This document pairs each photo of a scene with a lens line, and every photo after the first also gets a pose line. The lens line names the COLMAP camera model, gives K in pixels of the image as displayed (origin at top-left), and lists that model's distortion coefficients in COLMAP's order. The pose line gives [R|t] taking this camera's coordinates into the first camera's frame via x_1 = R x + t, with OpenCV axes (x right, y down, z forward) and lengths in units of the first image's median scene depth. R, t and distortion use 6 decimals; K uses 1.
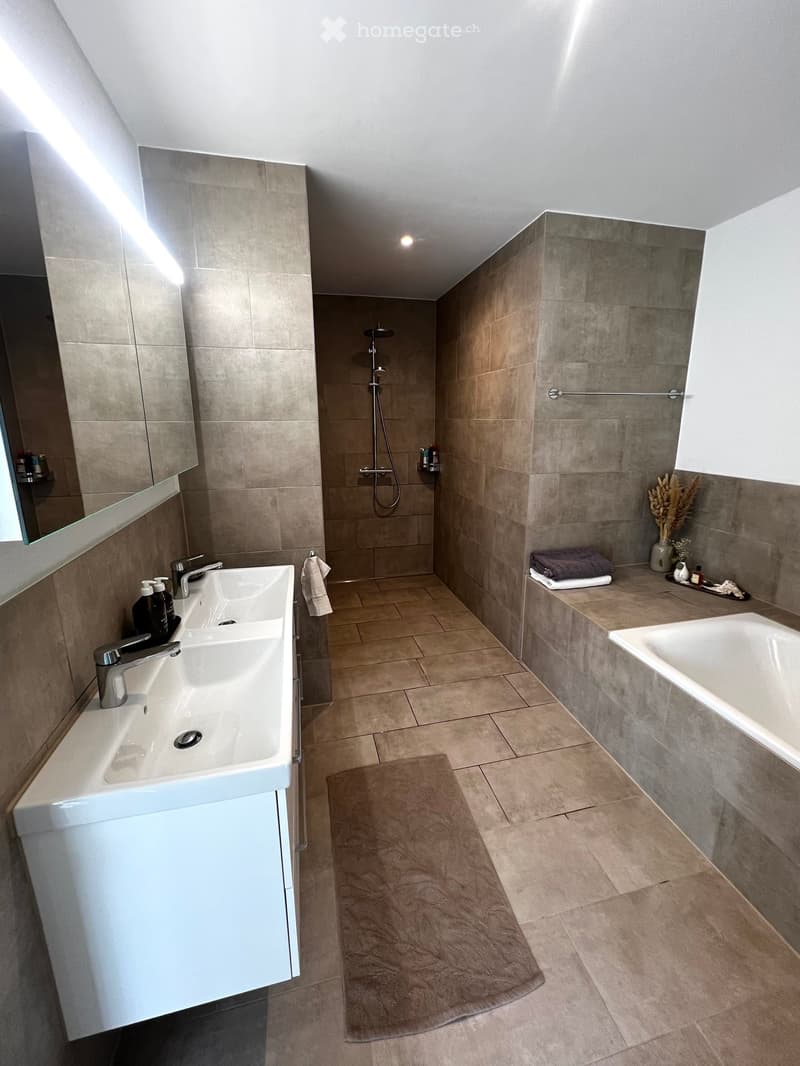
lens RADIAL K [[435.8, 0, 389.4], [0, 435.8, 519.6], [0, 0, 1]] dist [-0.006637, 0.000495]
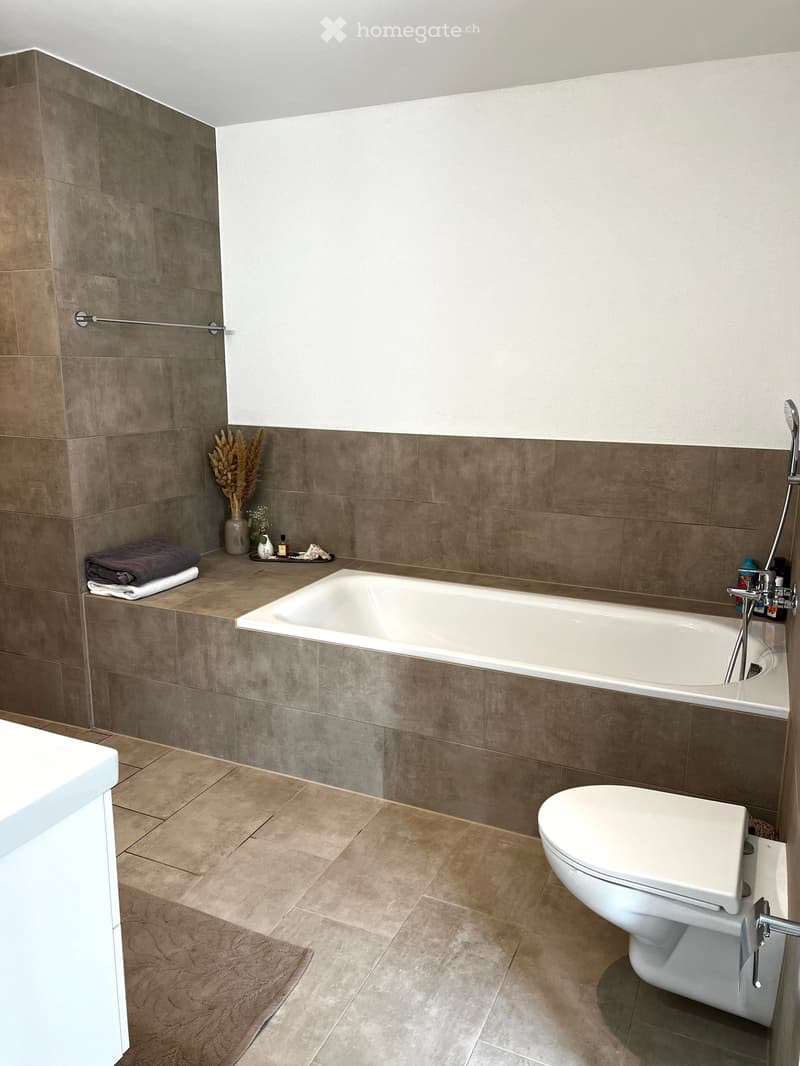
lens RADIAL K [[835.0, 0, 400.2], [0, 835.0, 534.0], [0, 0, 1]] dist [0.084142, -0.102991]
pose [[0.605798, -0.143929, 0.782492, -0.424043], [0.162419, 0.985162, 0.055465, 0.052474], [-0.778864, 0.093491, 0.620186, -0.188595]]
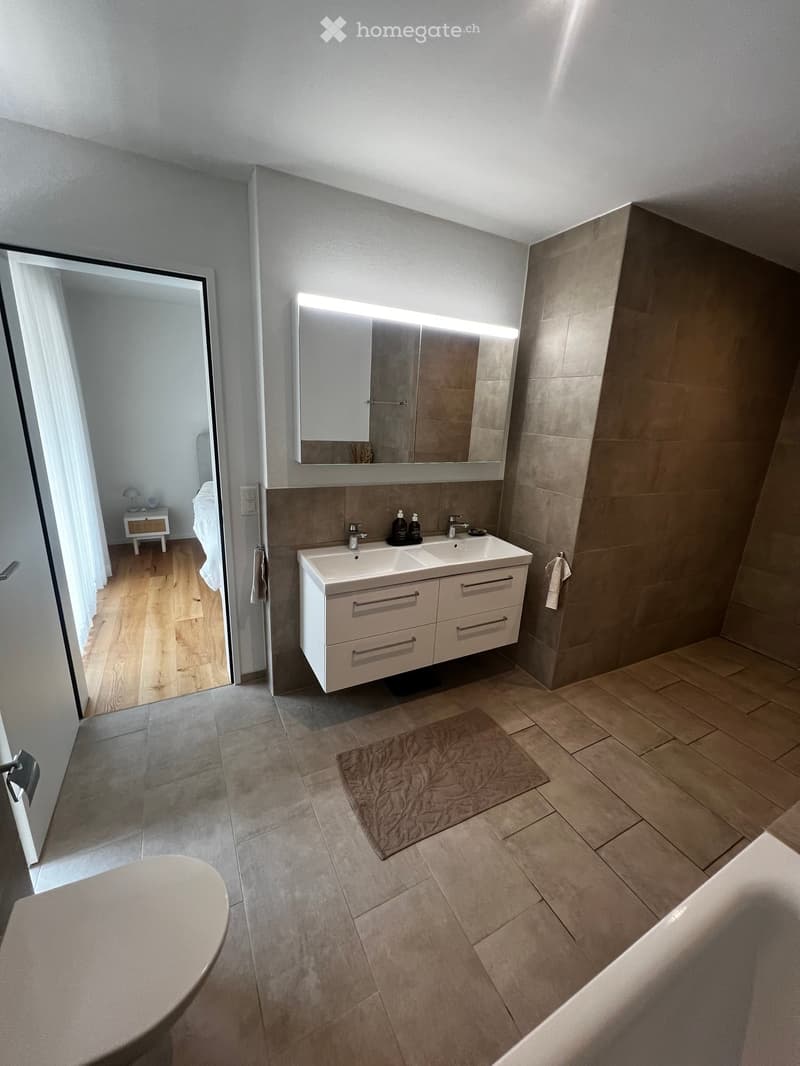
lens RADIAL K [[416.7, 0, 400.0], [0, 416.7, 533.0], [0, 0, 1]] dist [-0.013248, 0.000091]
pose [[0.253086, 0.292549, -0.922151, 0.642379], [-0.265749, 0.937539, 0.224496, -0.098552], [0.930229, 0.188244, 0.315023, 0.231058]]
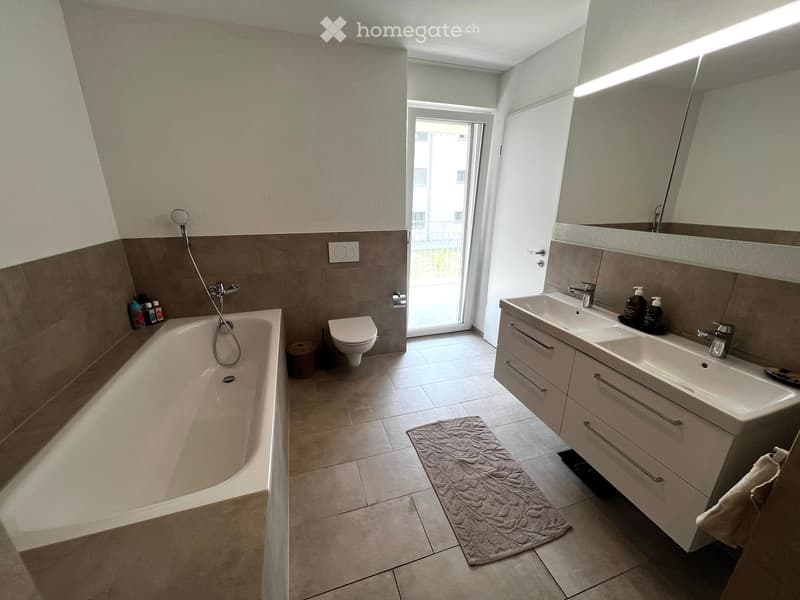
lens RADIAL K [[312.7, 0, 400.0], [0, 312.7, 300.0], [0, 0, 1]] dist [-0.013248, 0.000091]
pose [[-0.995390, 0.030707, -0.090858, 0.270227], [-0.020818, 0.855591, 0.517234, -0.231781], [0.093620, 0.516741, -0.851007, 1.067002]]
